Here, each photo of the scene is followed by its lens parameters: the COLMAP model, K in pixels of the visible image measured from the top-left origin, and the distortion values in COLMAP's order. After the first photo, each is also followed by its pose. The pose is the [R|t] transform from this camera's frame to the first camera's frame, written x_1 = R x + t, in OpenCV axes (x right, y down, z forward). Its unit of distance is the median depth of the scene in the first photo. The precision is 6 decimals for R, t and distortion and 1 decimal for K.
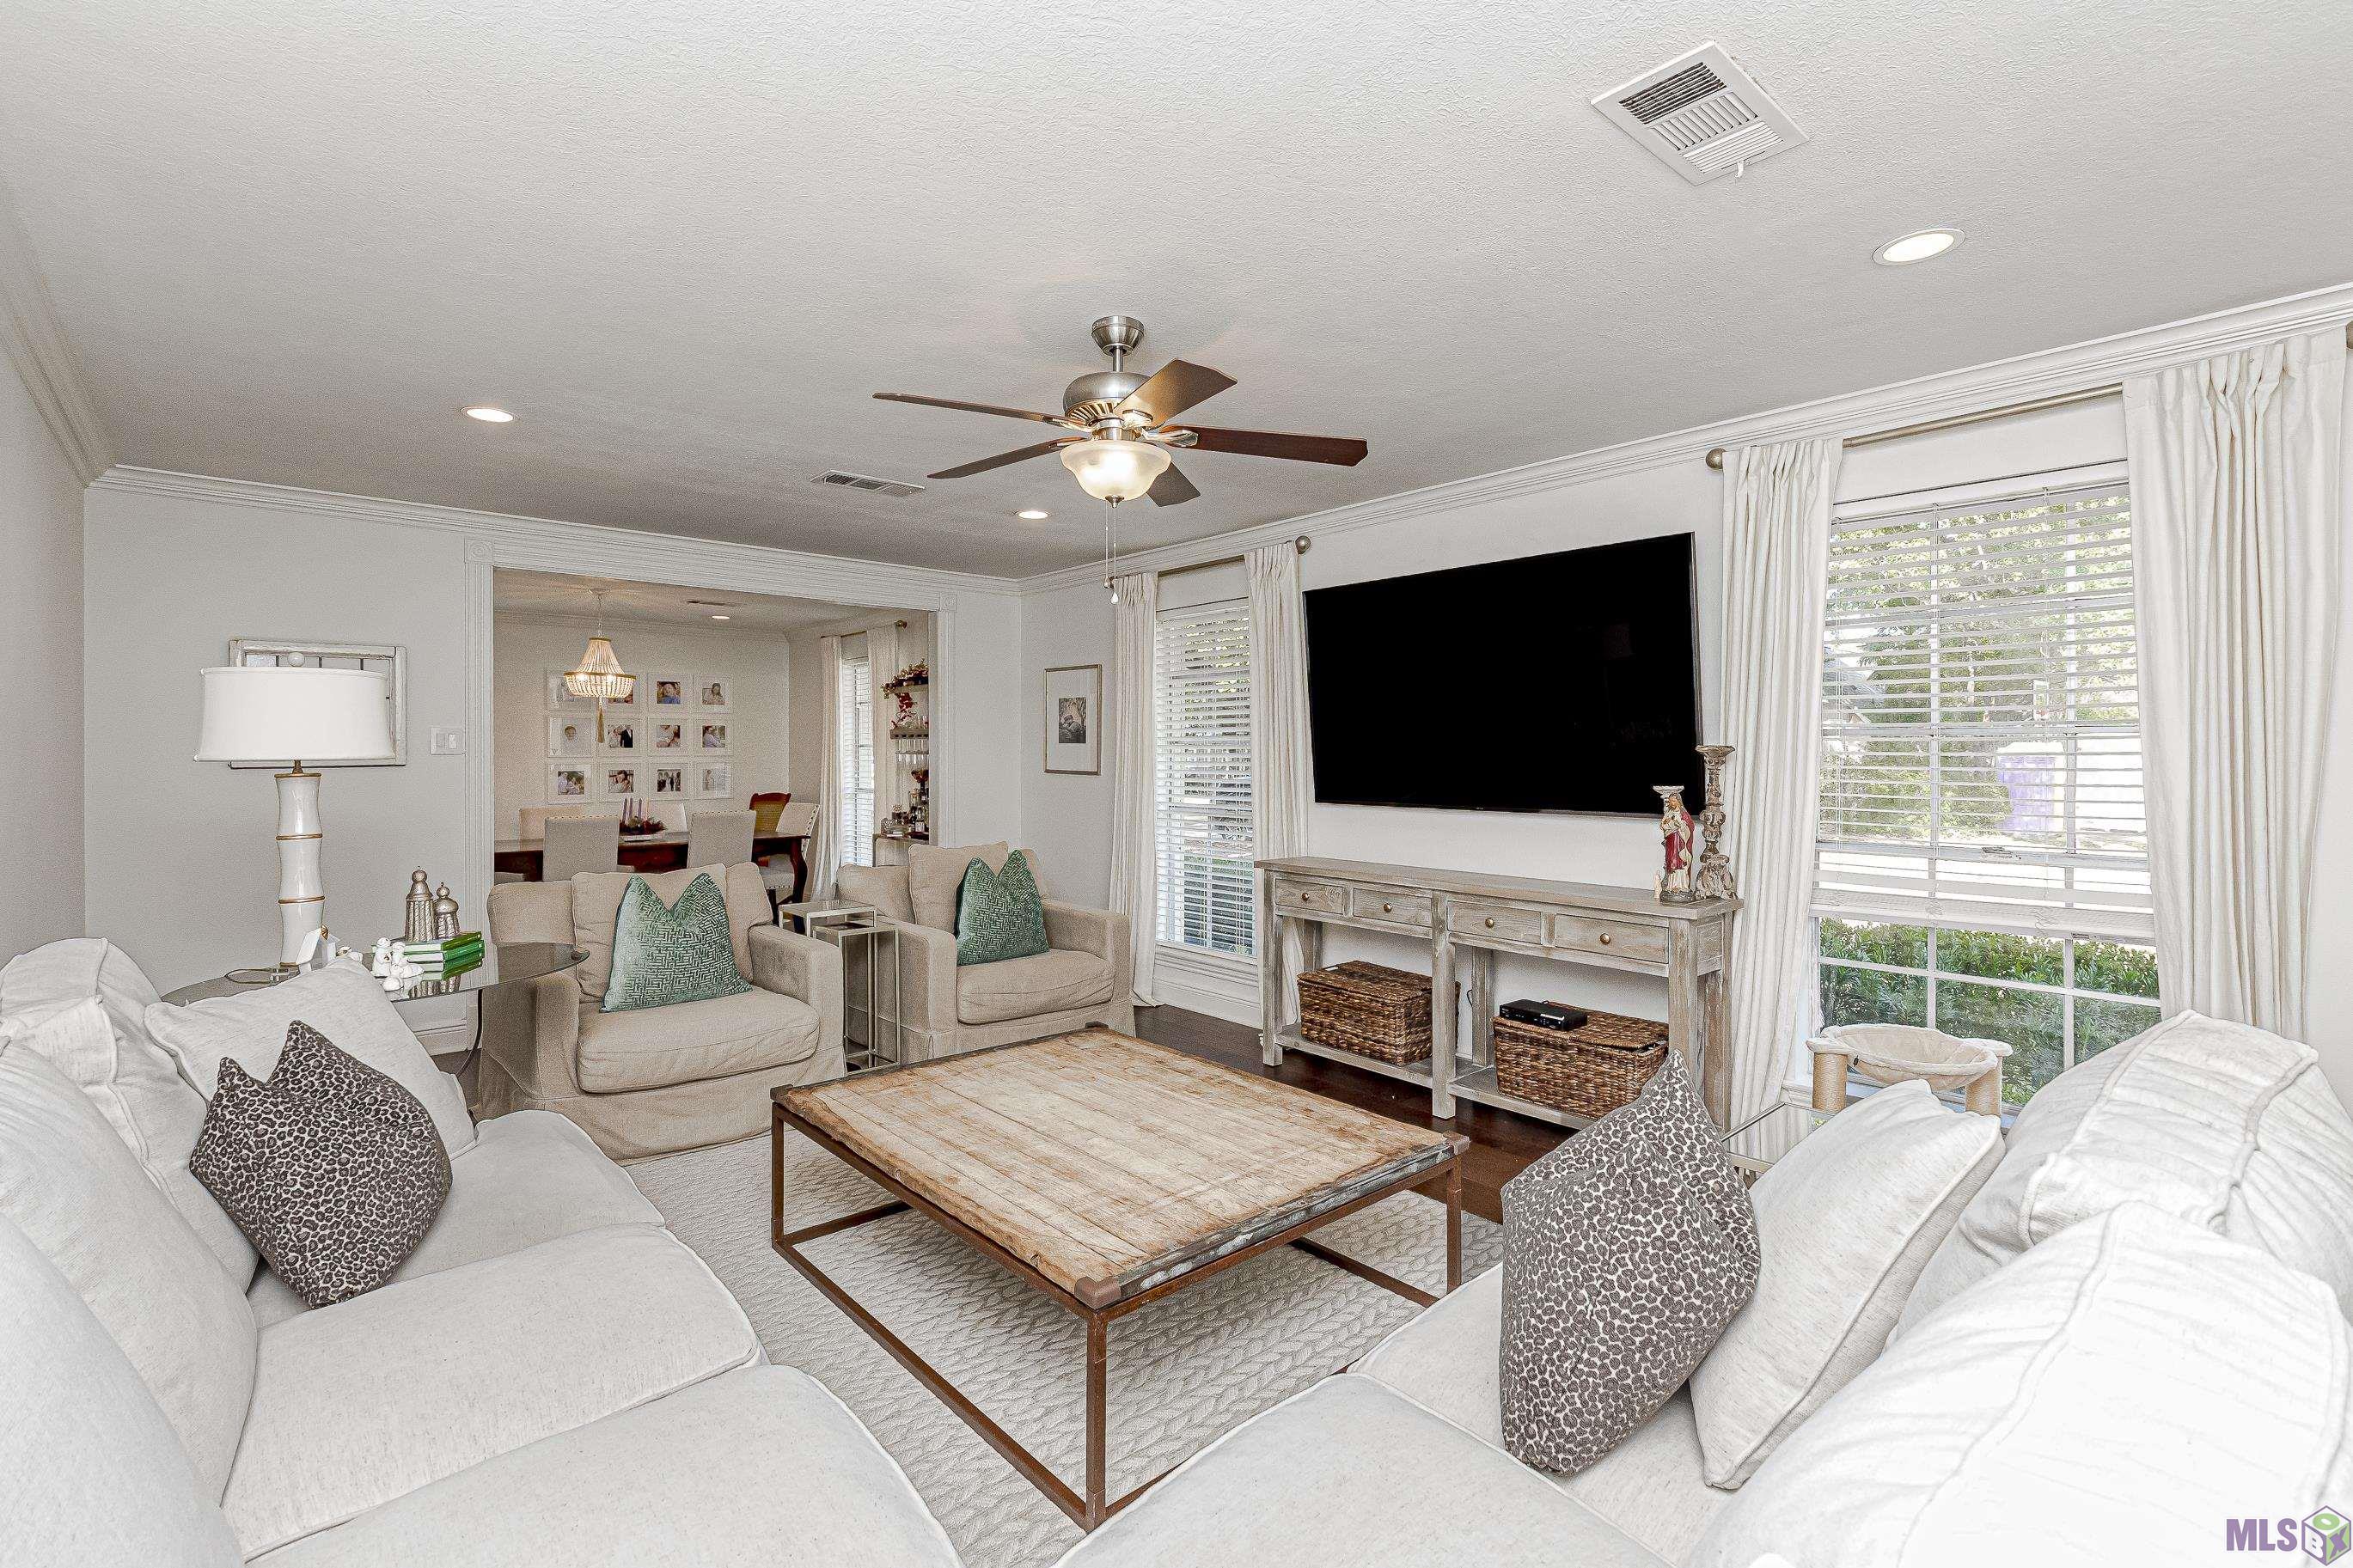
lens RADIAL K [[1070.3, 0, 1176.4], [0, 1070.3, 770.0], [0, 0, 1]] dist [0.026464, 0.000090]
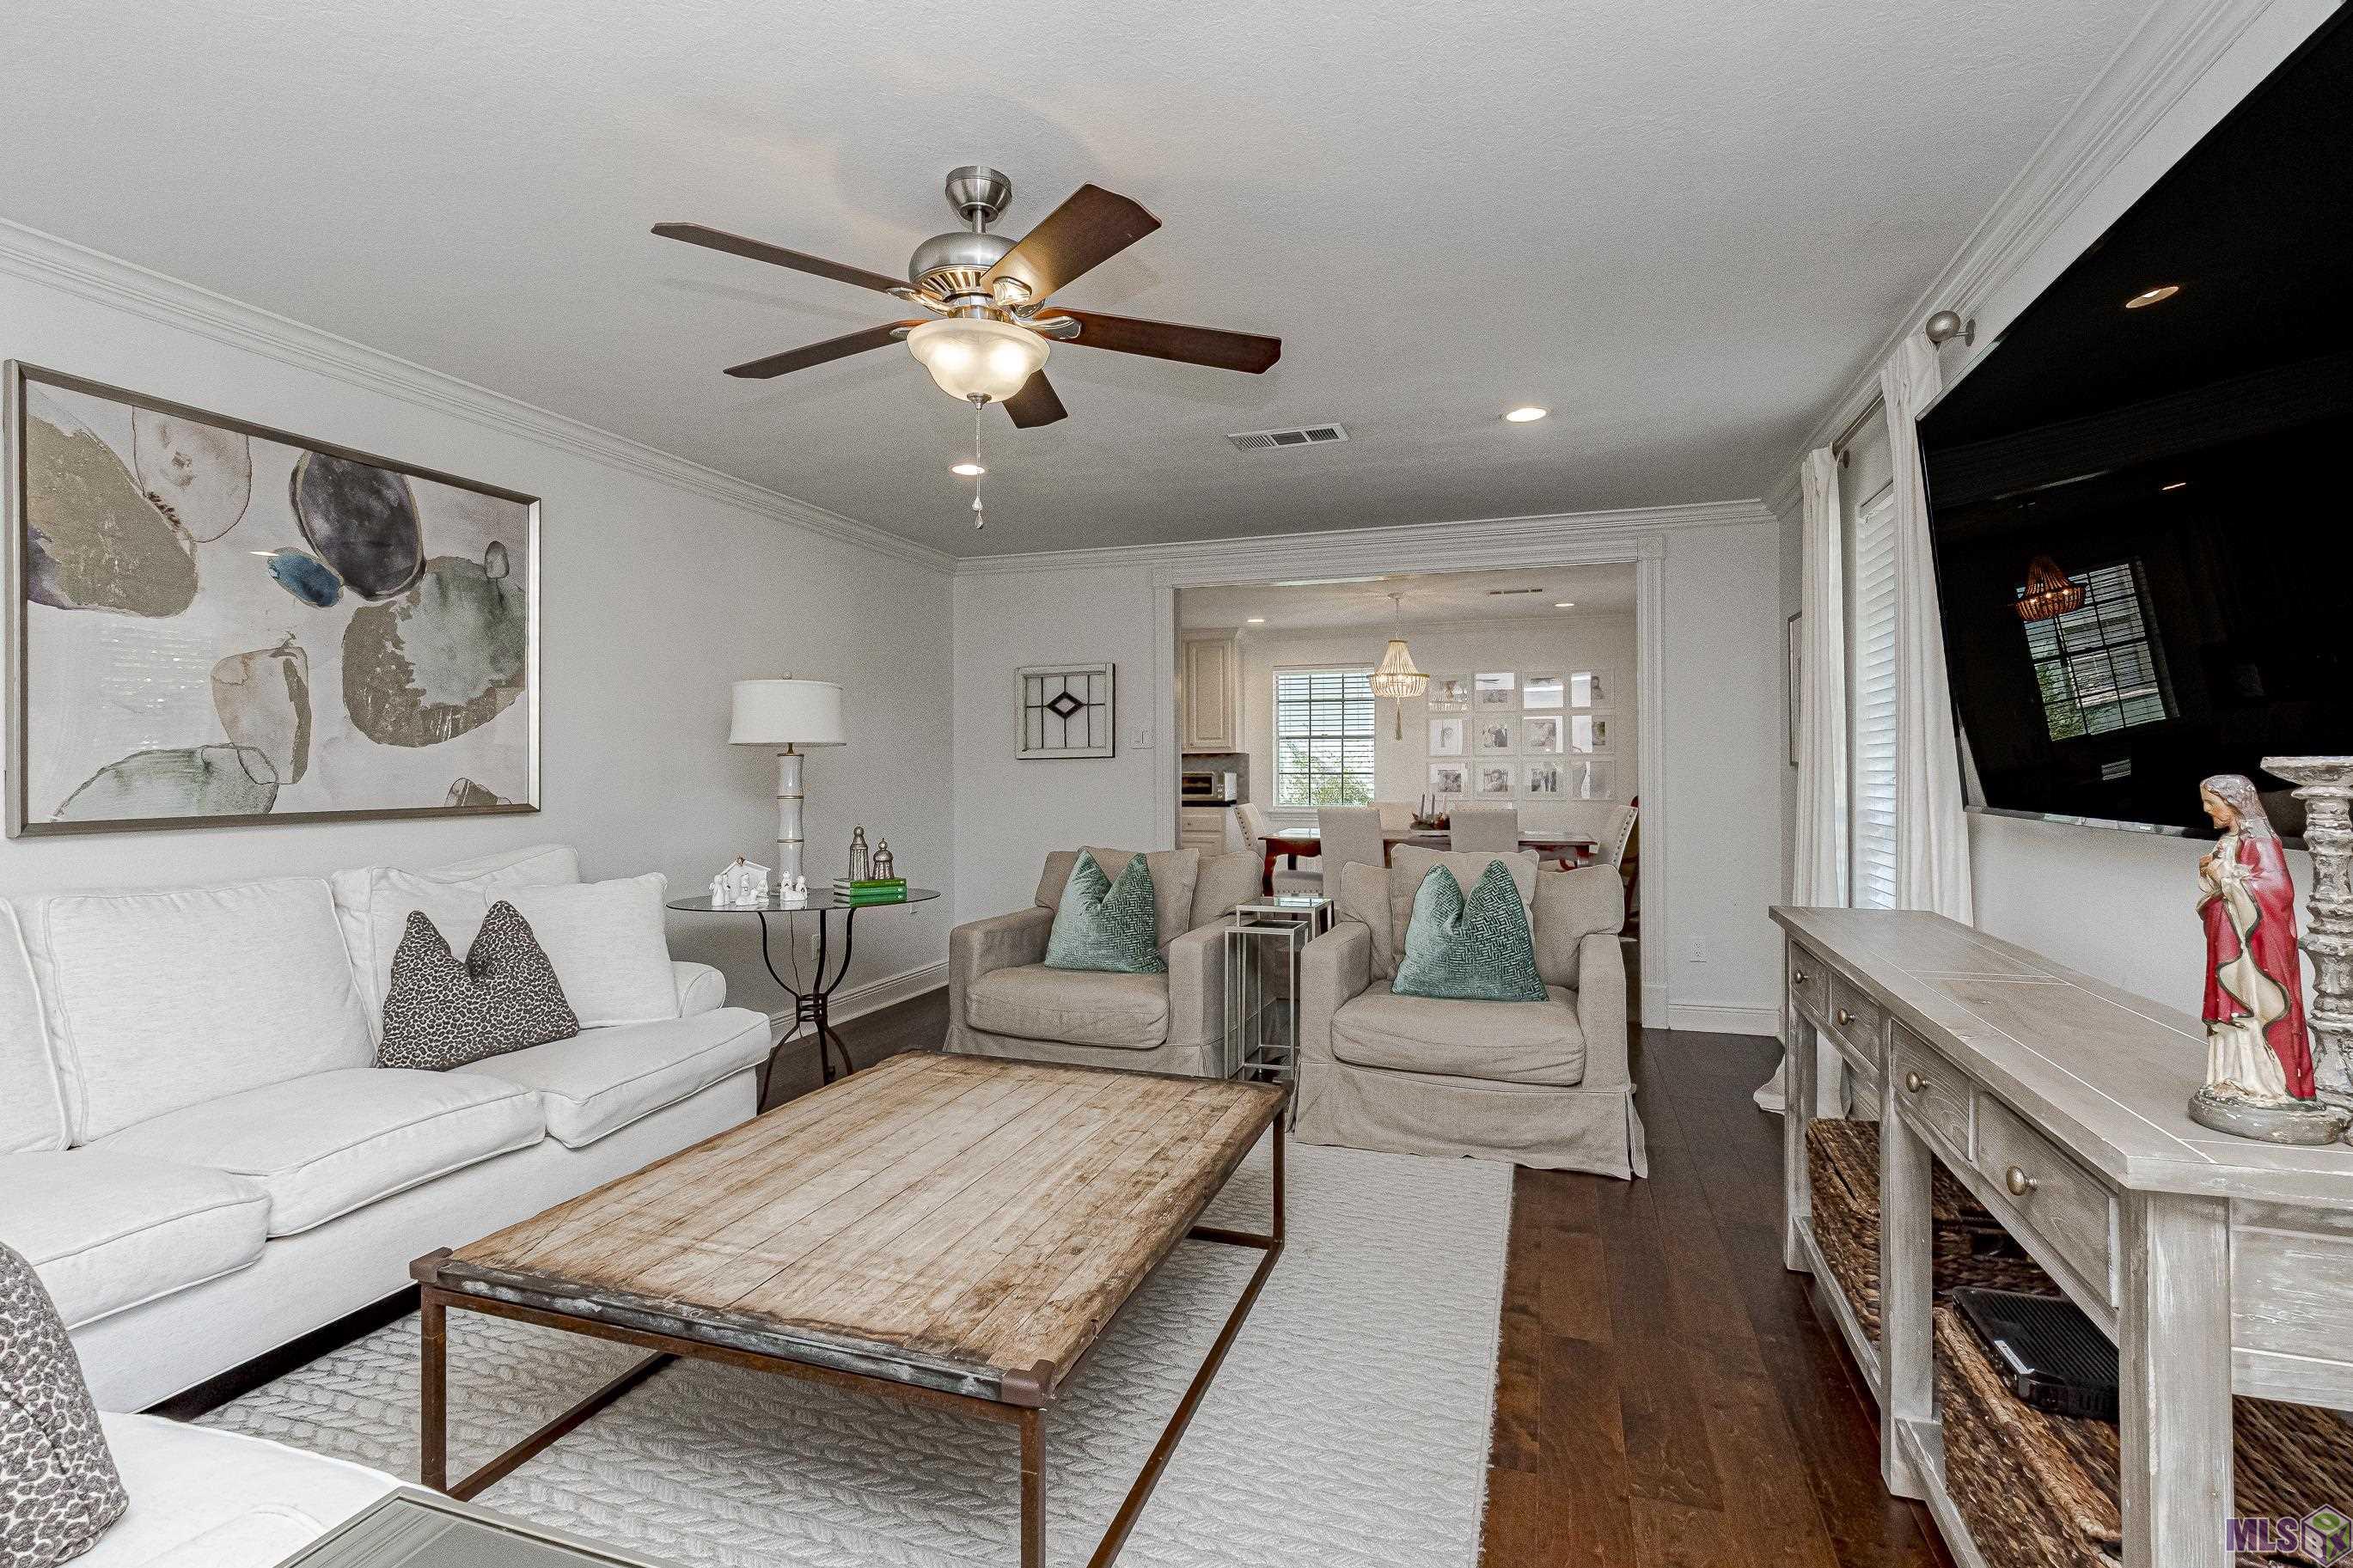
lens RADIAL K [[1092.9, 0, 1175.2], [0, 1092.9, 774.4], [0, 0, 1]] dist [-0.009698, -0.000368]
pose [[0.503492, 0.004230, -0.863990, 0.743450], [-0.010458, 0.999945, -0.001199, 0.030516], [0.863937, 0.009639, 0.503508, 0.739842]]
